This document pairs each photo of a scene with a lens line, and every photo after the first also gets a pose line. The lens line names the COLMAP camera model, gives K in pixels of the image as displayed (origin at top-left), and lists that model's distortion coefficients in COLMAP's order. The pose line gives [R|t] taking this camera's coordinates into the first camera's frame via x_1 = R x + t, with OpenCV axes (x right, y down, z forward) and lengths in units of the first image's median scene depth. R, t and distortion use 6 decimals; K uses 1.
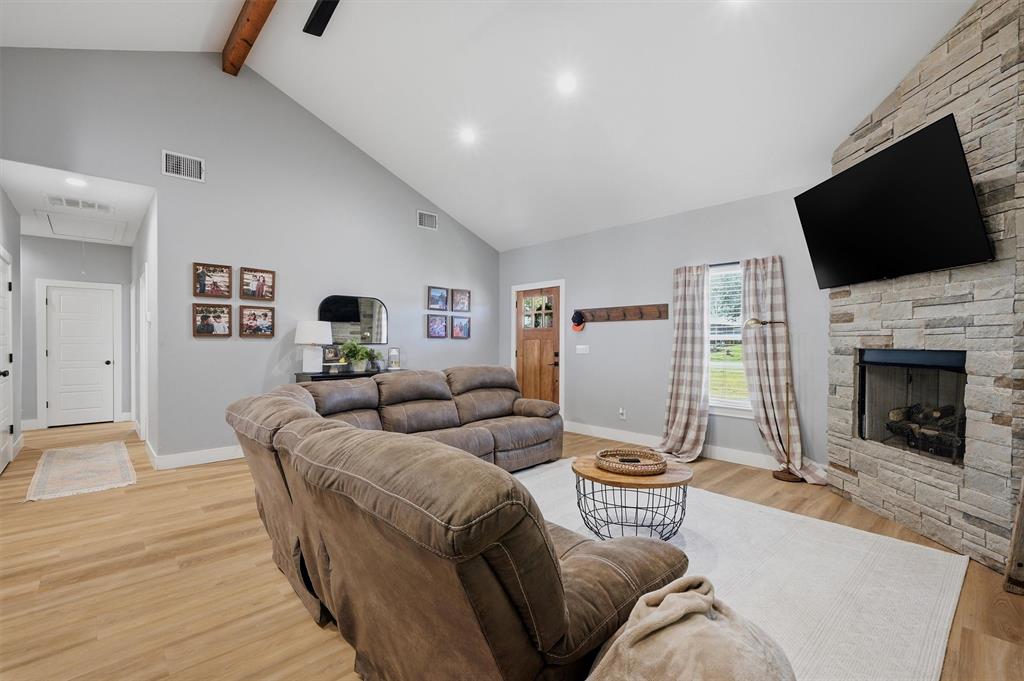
lens RADIAL K [[442.2, 0, 512.4], [0, 442.2, 345.1], [0, 0, 1]] dist [0.000492, -0.000337]
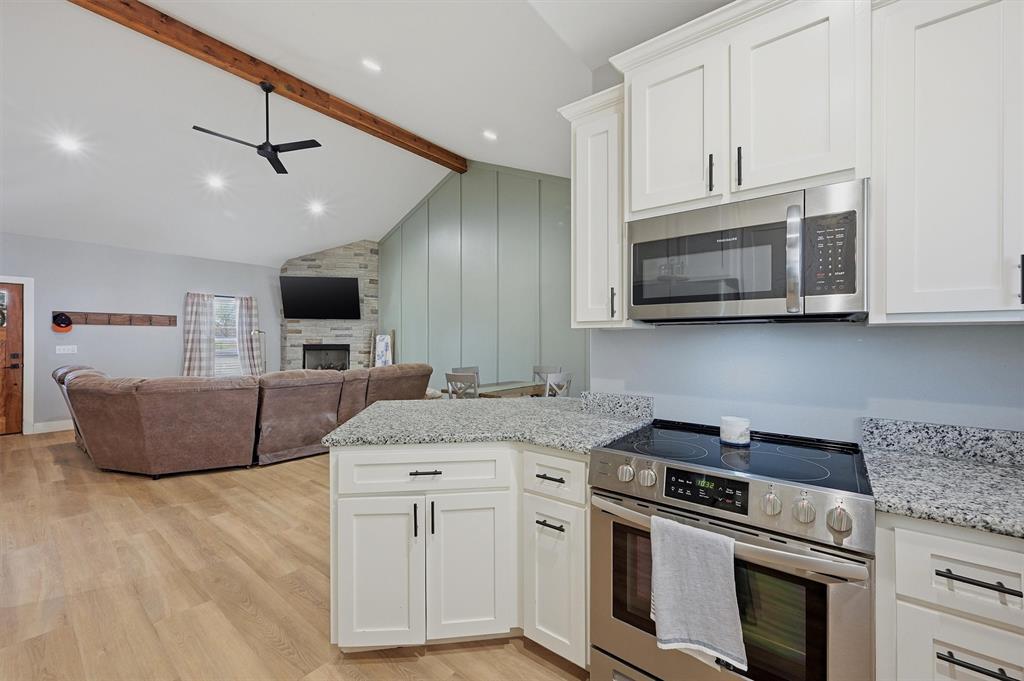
lens RADIAL K [[407.5, 0, 512.0], [0, 407.5, 340.5], [0, 0, 1]] dist [-0.001322, -0.000051]
pose [[-0.140375, -0.003162, 0.990093, -1.274456], [0.008121, 0.999958, 0.004345, -0.010722], [-0.990065, 0.008651, -0.140344, 0.120979]]
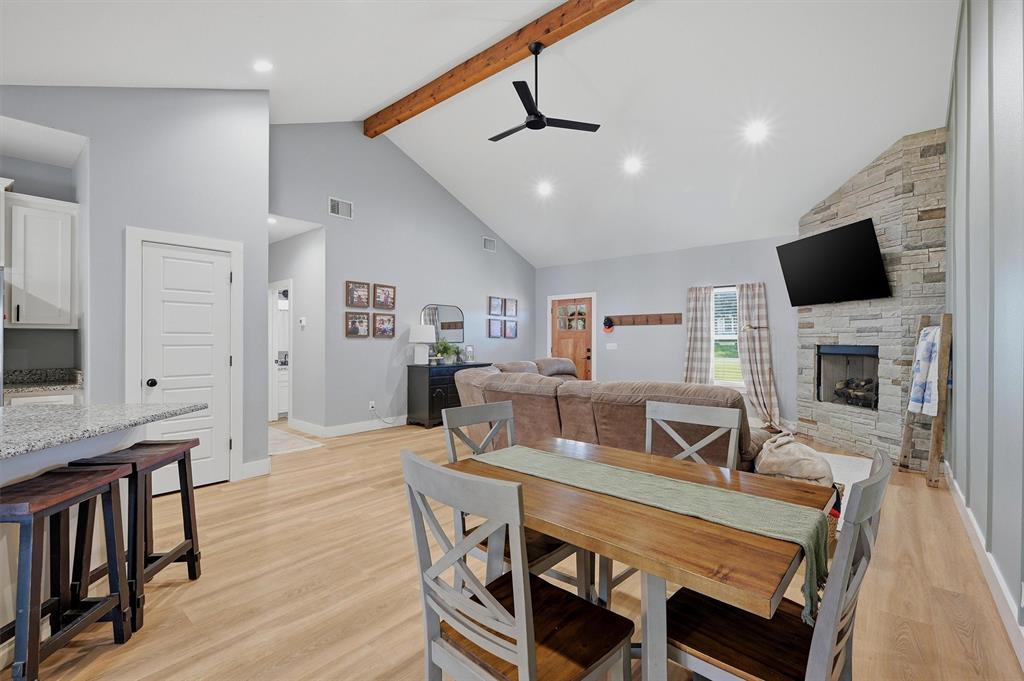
lens RADIAL K [[439.0, 0, 512.0], [0, 439.0, 340.5], [0, 0, 1]] dist [-0.002417, -0.000046]
pose [[0.994200, -0.000831, 0.107542, -0.369319], [0.001623, 0.999972, -0.007282, 0.001520], [-0.107533, 0.007414, 0.994174, -0.348598]]
